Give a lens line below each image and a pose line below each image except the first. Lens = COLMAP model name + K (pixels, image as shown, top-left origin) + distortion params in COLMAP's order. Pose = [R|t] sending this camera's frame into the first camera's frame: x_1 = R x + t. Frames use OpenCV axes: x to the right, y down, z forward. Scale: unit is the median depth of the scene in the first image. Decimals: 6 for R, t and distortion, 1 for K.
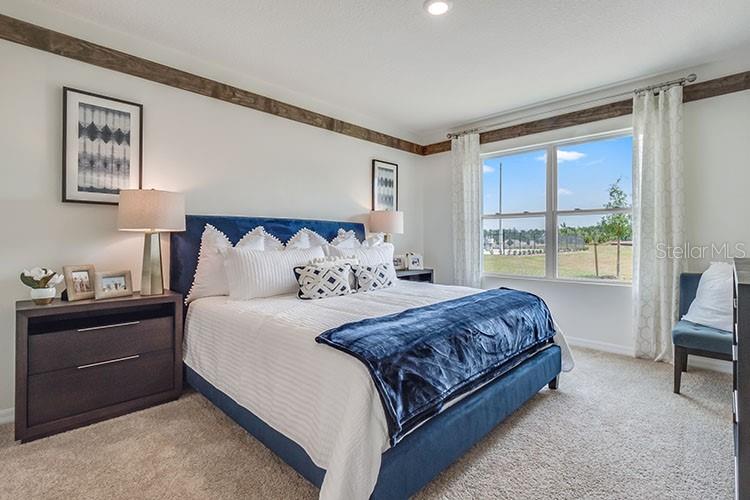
lens RADIAL K [[369.9, 0, 378.8], [0, 369.9, 247.1], [0, 0, 1]] dist [0.004086, -0.004787]
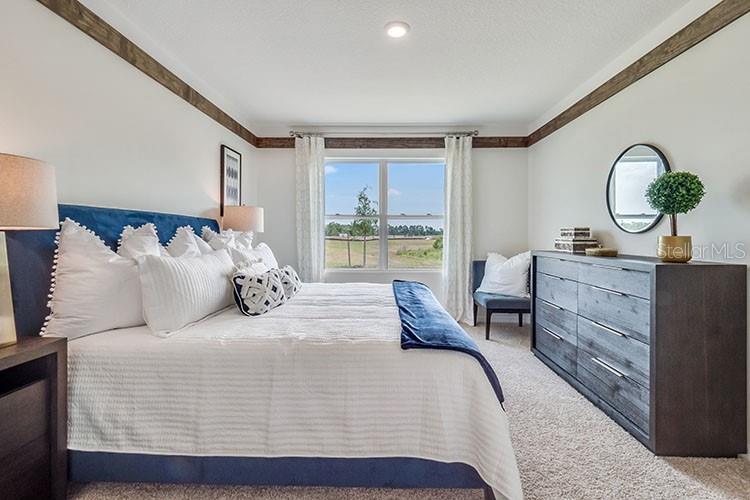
lens RADIAL K [[369.9, 0, 375.6], [0, 369.9, 245.6], [0, 0, 1]] dist [0.004086, -0.004787]
pose [[0.714214, -0.017729, 0.699703, -0.403904], [0.008396, 0.999824, 0.016764, -0.017387], [-0.699877, -0.006099, 0.714237, 0.154772]]
